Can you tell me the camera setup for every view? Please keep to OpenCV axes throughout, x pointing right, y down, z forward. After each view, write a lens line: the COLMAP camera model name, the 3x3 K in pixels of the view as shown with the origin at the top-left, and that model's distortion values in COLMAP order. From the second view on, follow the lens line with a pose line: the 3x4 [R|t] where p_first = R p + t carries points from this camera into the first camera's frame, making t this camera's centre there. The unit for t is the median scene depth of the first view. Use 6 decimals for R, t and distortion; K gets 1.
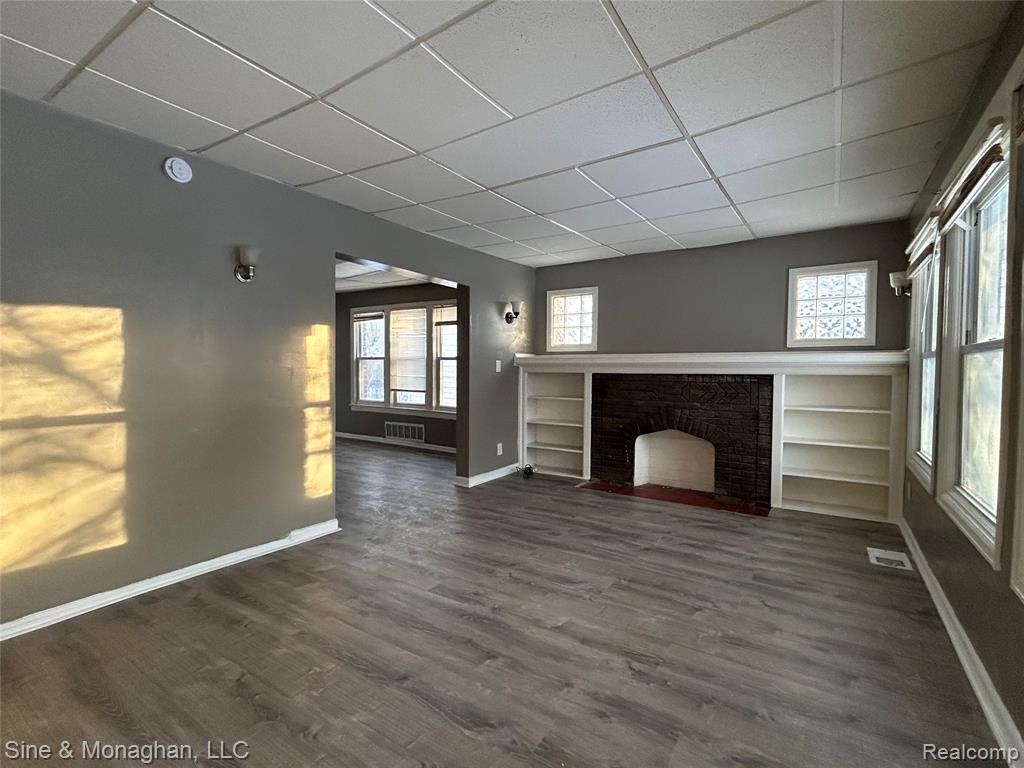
lens RADIAL K [[488.1, 0, 511.8], [0, 488.1, 379.2], [0, 0, 1]] dist [-0.000024, 0.000375]
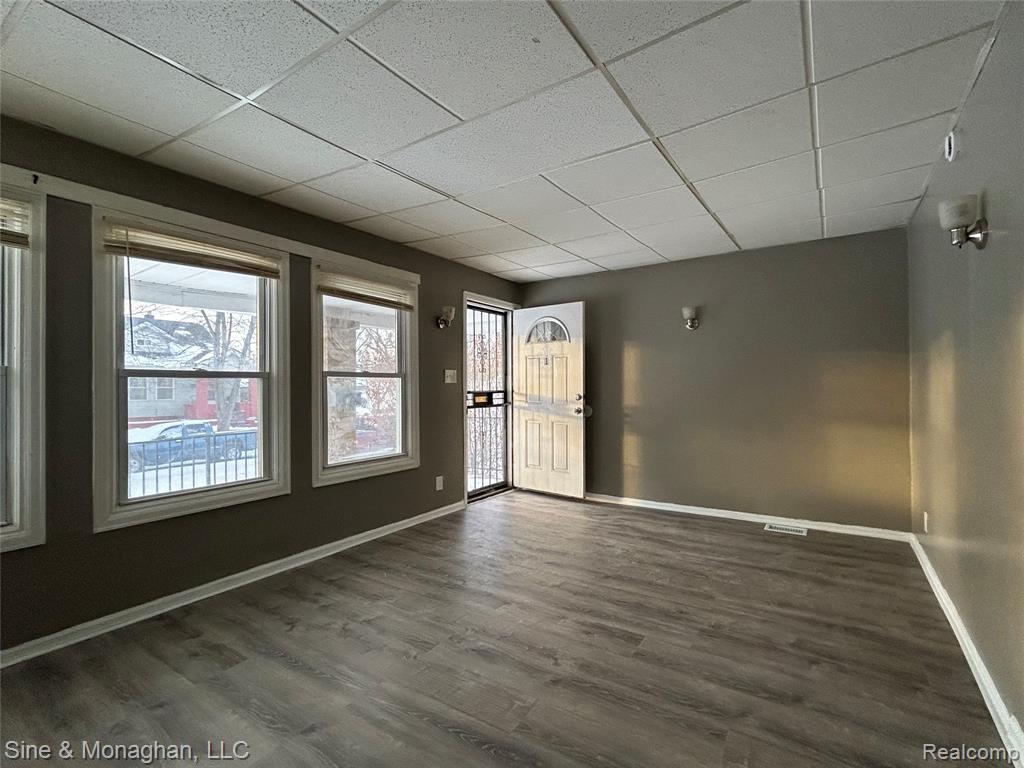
lens RADIAL K [[488.1, 0, 509.1], [0, 488.1, 385.7], [0, 0, 1]] dist [-0.000024, 0.000375]
pose [[-0.999988, 0.003282, 0.003726, 0.071538], [0.003350, 0.999825, 0.018421, -0.043142], [-0.003664, 0.018433, -0.999823, 1.914888]]
